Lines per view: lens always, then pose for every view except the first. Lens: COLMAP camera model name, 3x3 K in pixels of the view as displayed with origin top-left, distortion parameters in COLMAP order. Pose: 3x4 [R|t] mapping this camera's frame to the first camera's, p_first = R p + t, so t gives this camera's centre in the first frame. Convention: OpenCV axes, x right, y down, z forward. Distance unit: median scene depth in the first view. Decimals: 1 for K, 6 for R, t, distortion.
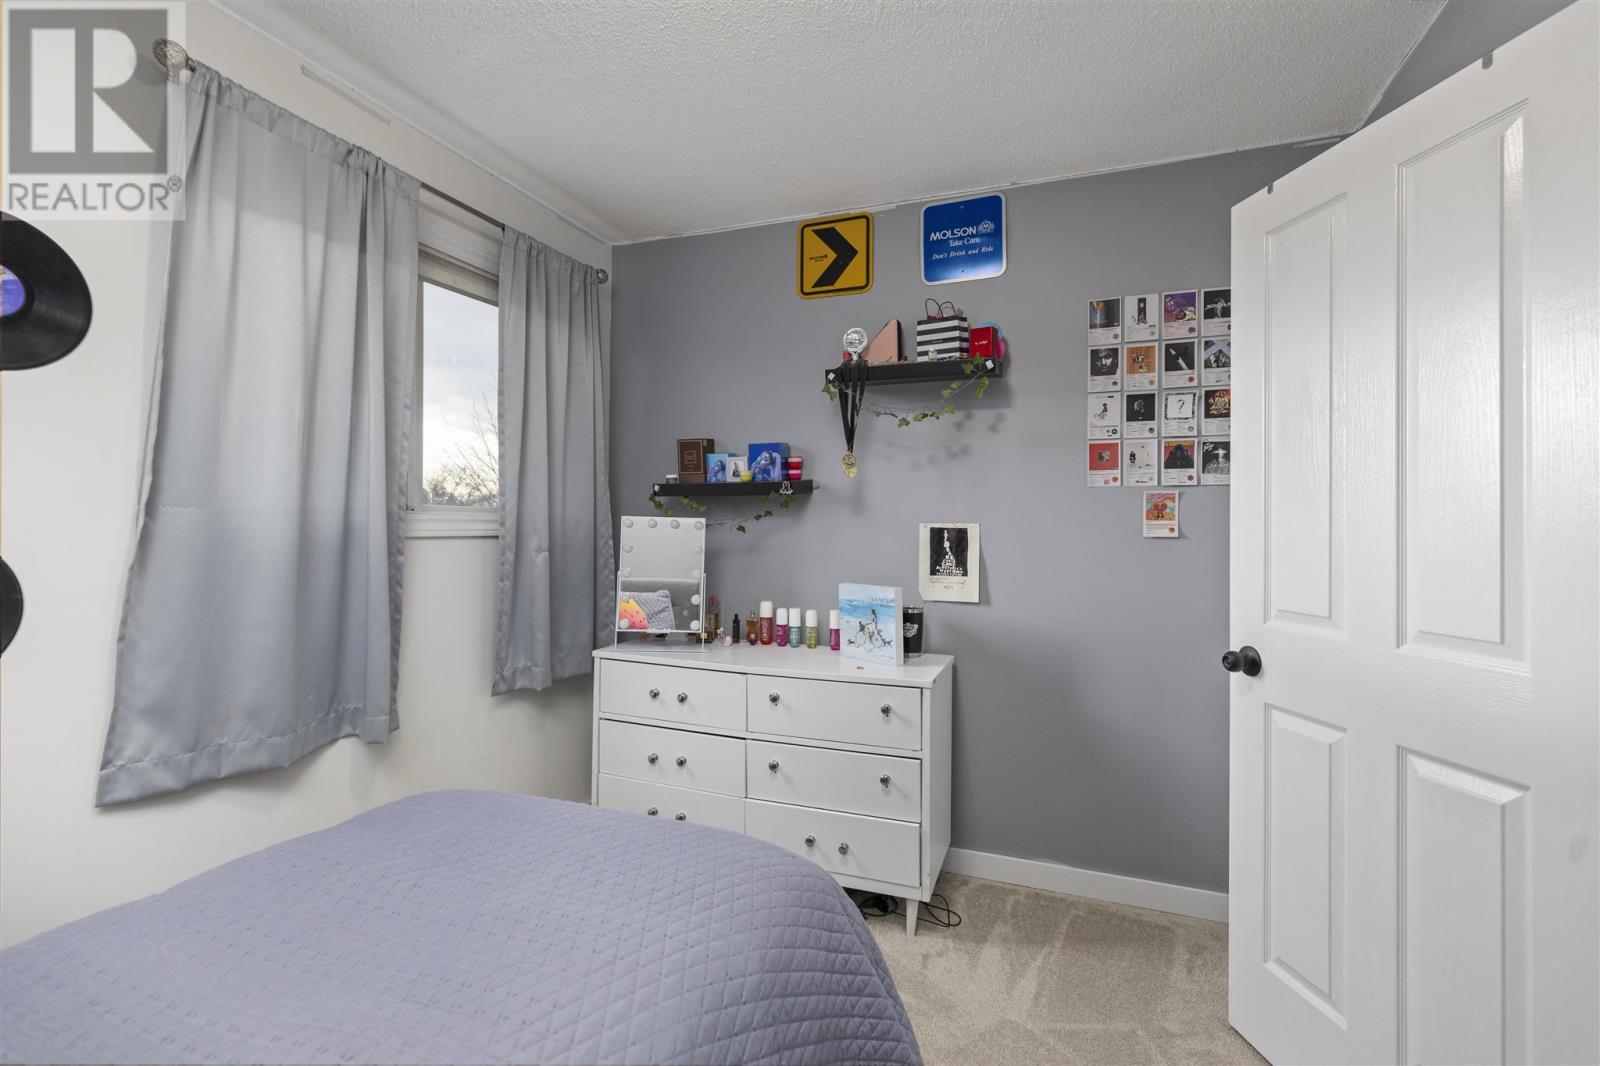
lens RADIAL K [[717.5, 0, 808.4], [0, 717.5, 522.1], [0, 0, 1]] dist [0.002895, -0.000176]
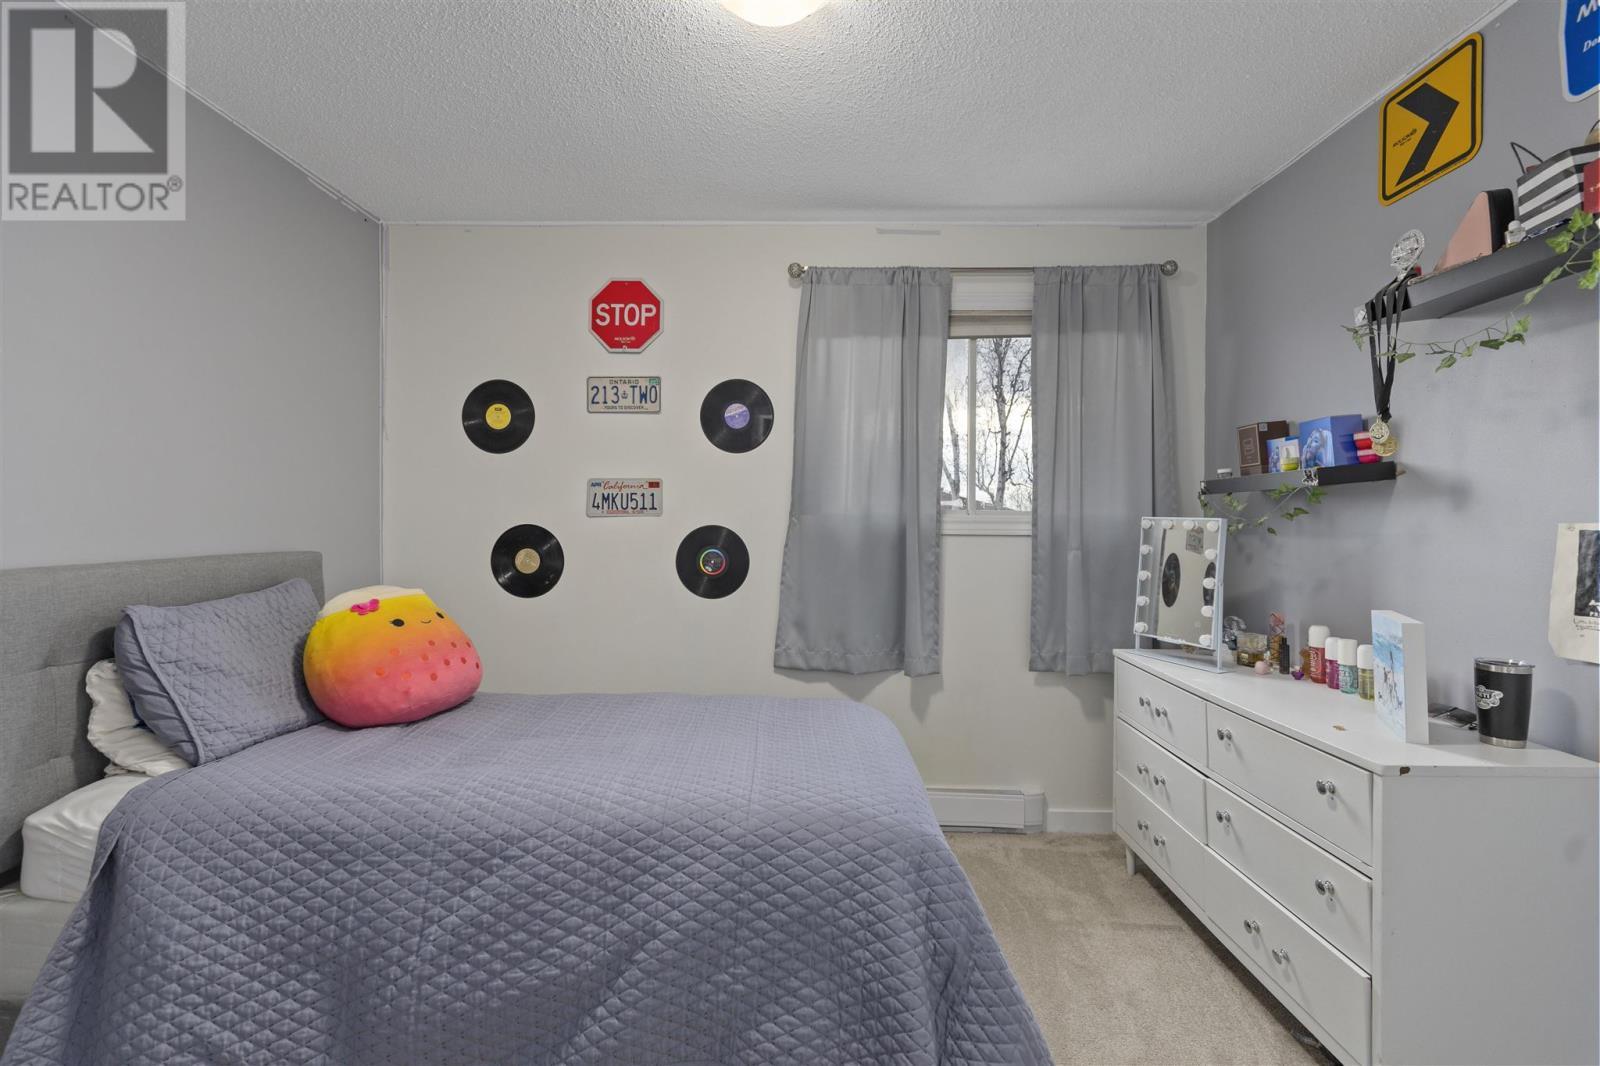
lens RADIAL K [[712.4, 0, 802.7], [0, 712.4, 527.1], [0, 0, 1]] dist [0.001813, -0.001047]
pose [[0.330380, 0.001642, -0.943847, 0.502349], [-0.003356, 0.999994, 0.000565, 0.006786], [0.943842, 0.002981, 0.330384, 0.245080]]
